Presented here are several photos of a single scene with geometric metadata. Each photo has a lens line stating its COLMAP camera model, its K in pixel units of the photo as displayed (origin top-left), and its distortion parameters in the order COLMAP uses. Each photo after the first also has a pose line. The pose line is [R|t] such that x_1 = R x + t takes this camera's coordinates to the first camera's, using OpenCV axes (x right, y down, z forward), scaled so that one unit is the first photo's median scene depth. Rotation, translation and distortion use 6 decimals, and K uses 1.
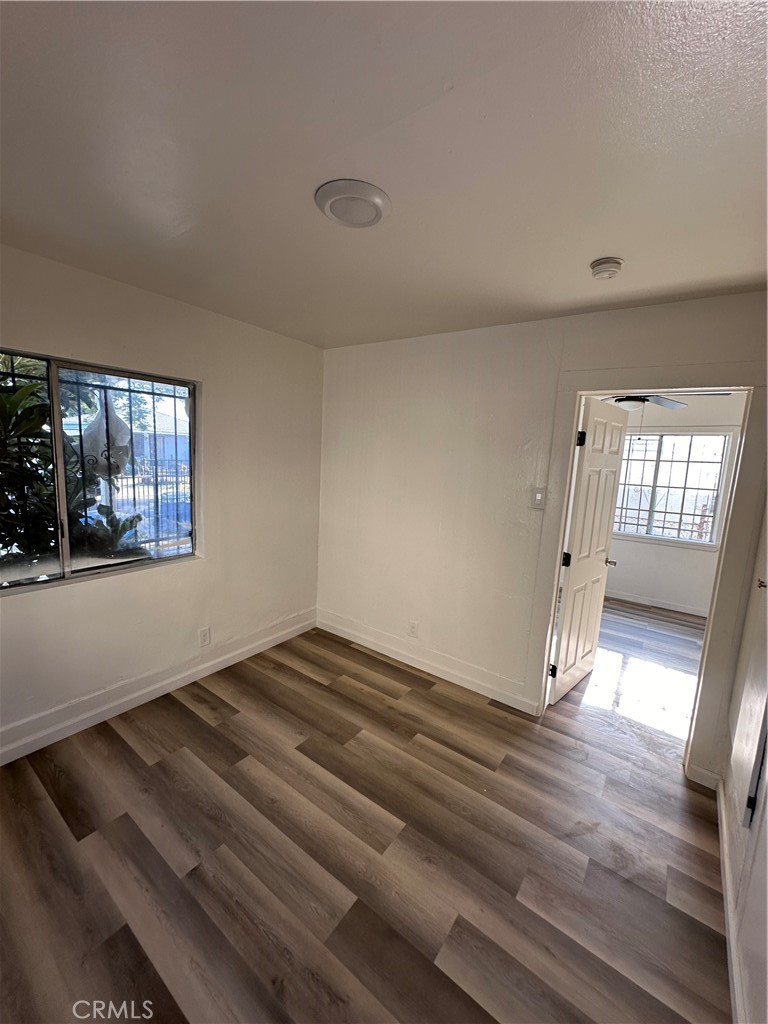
lens RADIAL K [[408.8, 0, 383.4], [0, 408.8, 510.9], [0, 0, 1]] dist [-0.002583, 0.000514]
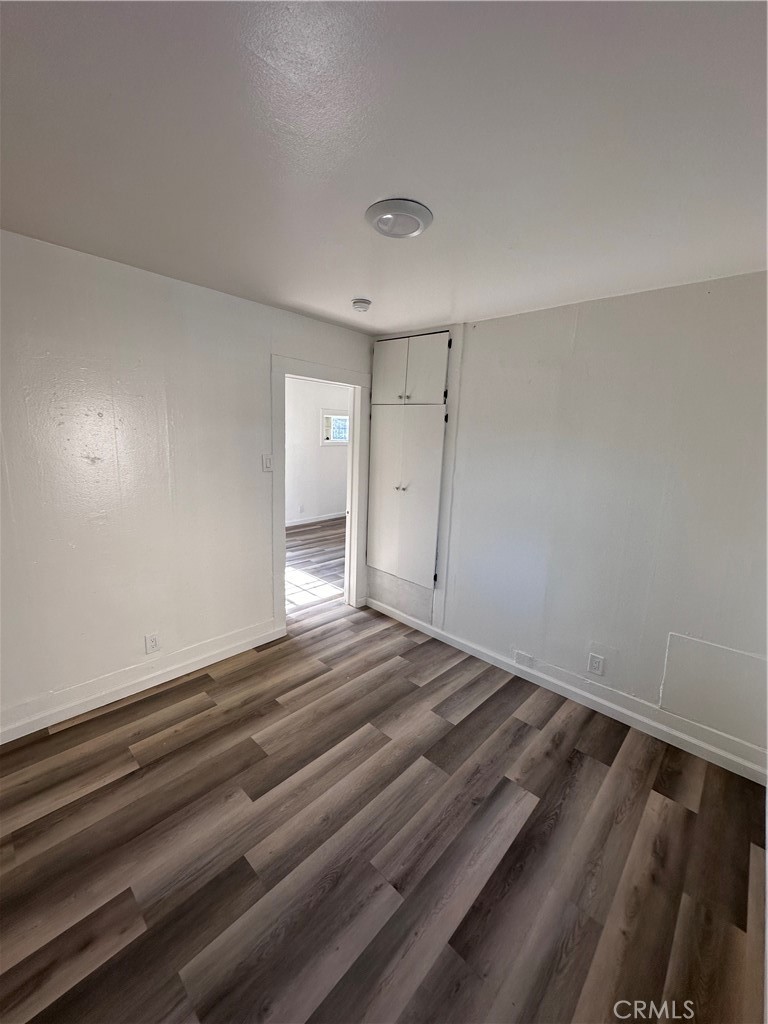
lens RADIAL K [[404.8, 0, 382.0], [0, 404.8, 514.7], [0, 0, 1]] dist [-0.002427, 0.000037]
pose [[0.122760, -0.244331, 0.961890, -0.882070], [0.103179, 0.967111, 0.232489, -0.149101], [-0.987058, 0.070706, 0.143933, 0.626164]]
